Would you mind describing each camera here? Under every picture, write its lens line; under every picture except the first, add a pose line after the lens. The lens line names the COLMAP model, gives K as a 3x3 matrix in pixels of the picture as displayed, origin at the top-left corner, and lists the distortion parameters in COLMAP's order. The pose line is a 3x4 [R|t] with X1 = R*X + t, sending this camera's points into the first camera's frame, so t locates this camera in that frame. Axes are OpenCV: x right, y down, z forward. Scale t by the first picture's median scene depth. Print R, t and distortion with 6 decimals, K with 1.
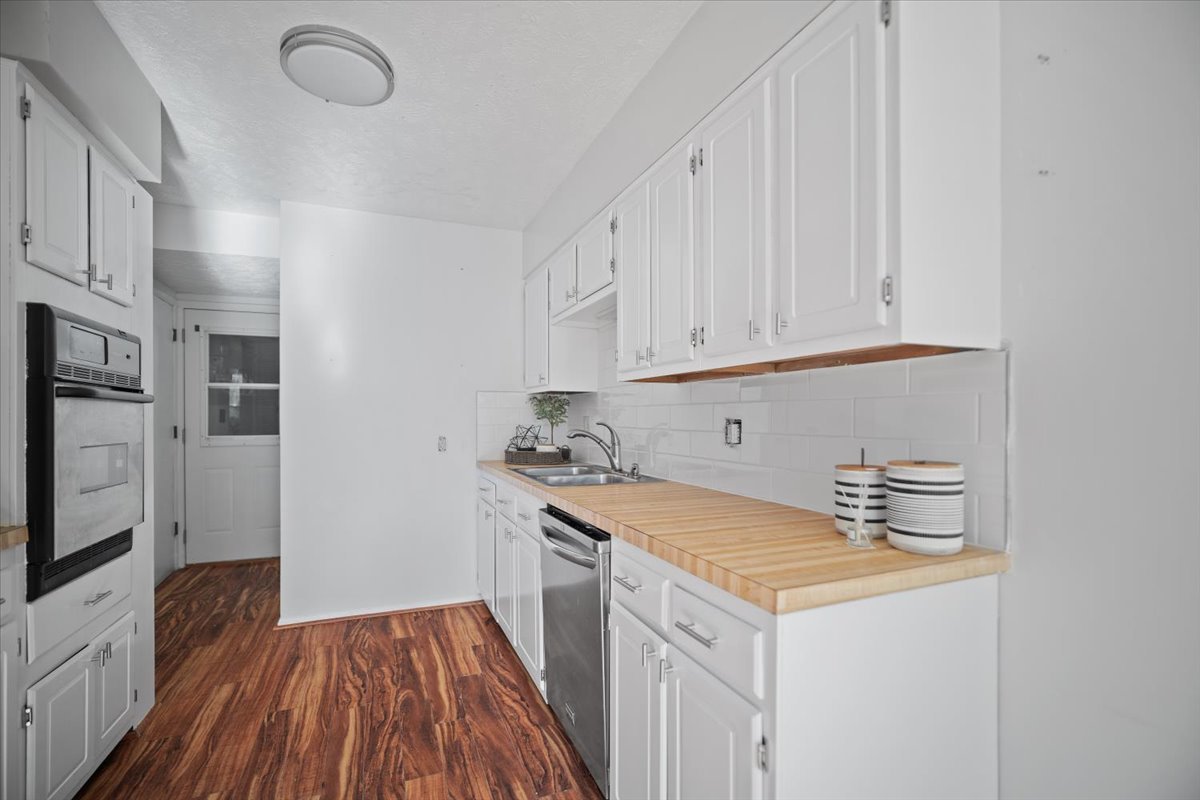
lens RADIAL K [[532.3, 0, 594.5], [0, 532.3, 421.3], [0, 0, 1]] dist [-0.009188, 0.002146]
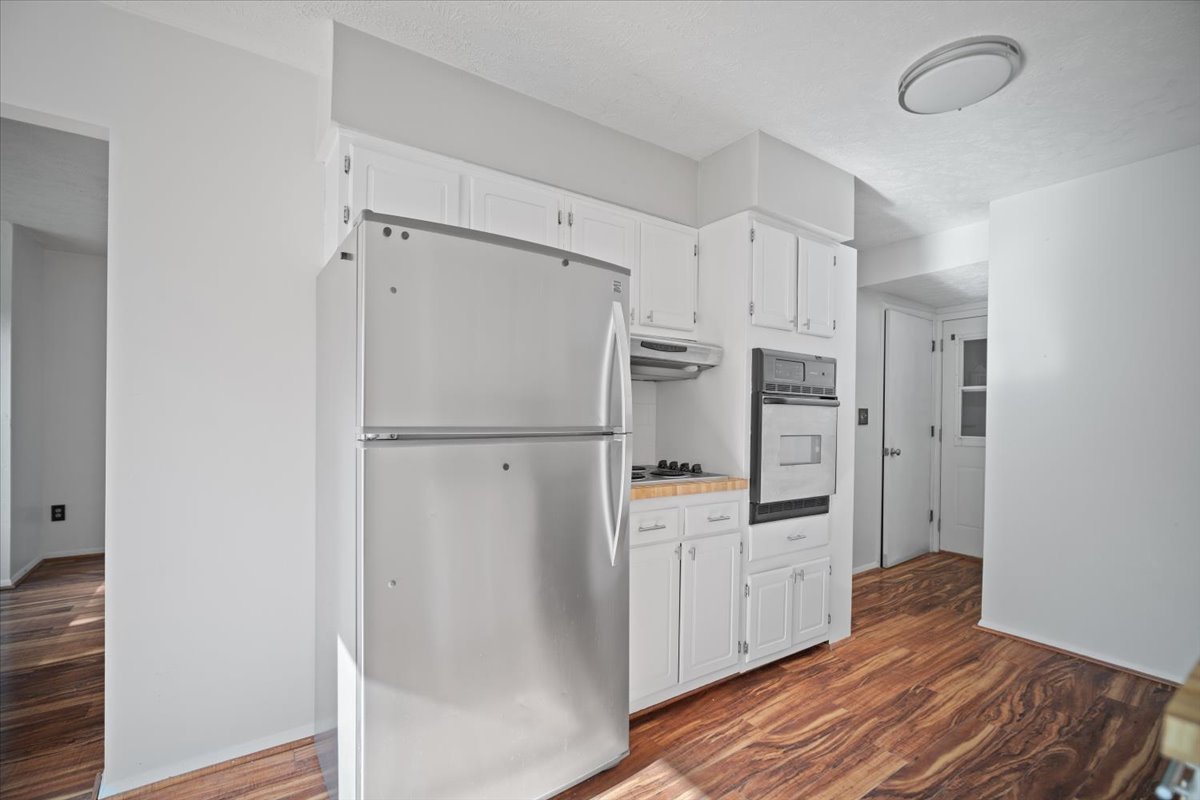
lens RADIAL K [[532.3, 0, 597.8], [0, 532.3, 423.1], [0, 0, 1]] dist [-0.009188, 0.002146]
pose [[0.209661, 0.019958, -0.977570, 0.285965], [-0.020454, 0.999662, 0.016022, -0.001345], [0.977560, 0.016636, 0.209998, 0.090960]]
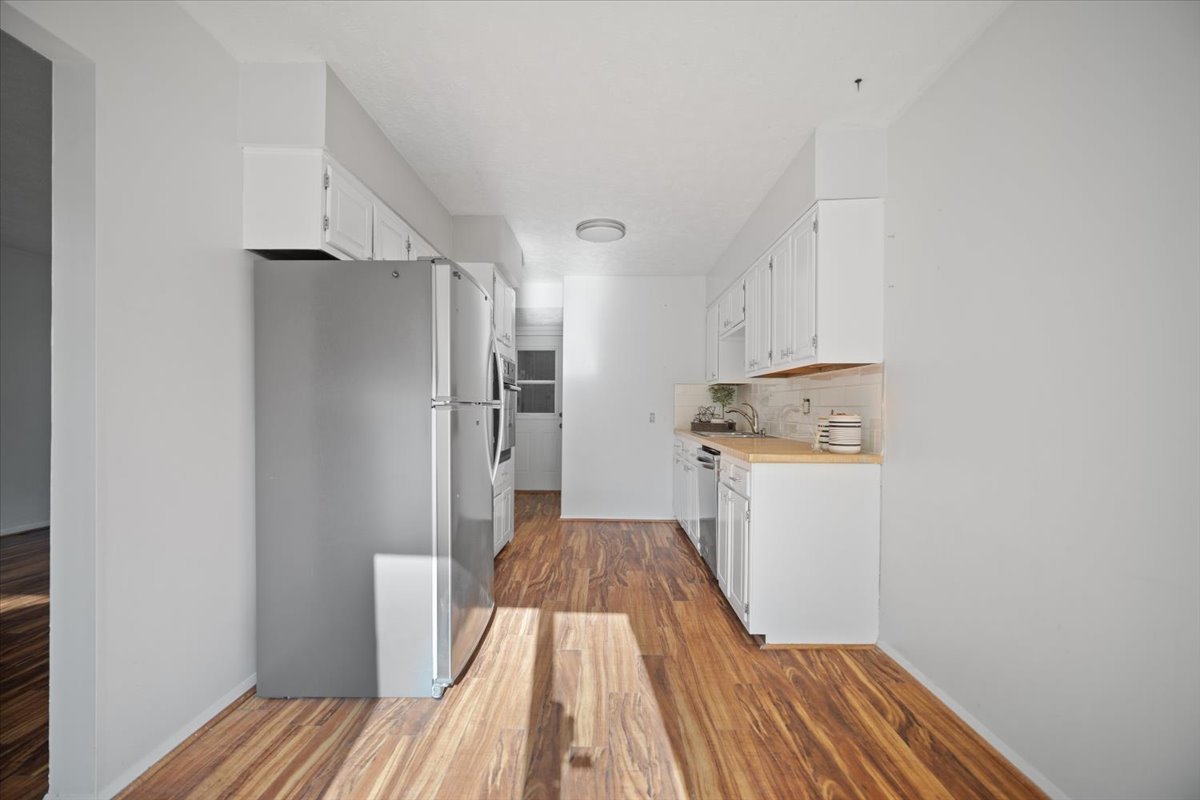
lens RADIAL K [[532.3, 0, 598.1], [0, 532.3, 418.9], [0, 0, 1]] dist [-0.009188, 0.002146]
pose [[0.918206, 0.015087, -0.395816, 0.266046], [-0.010959, 0.999859, 0.012689, 0.038913], [0.395952, -0.007314, 0.918242, -0.713016]]
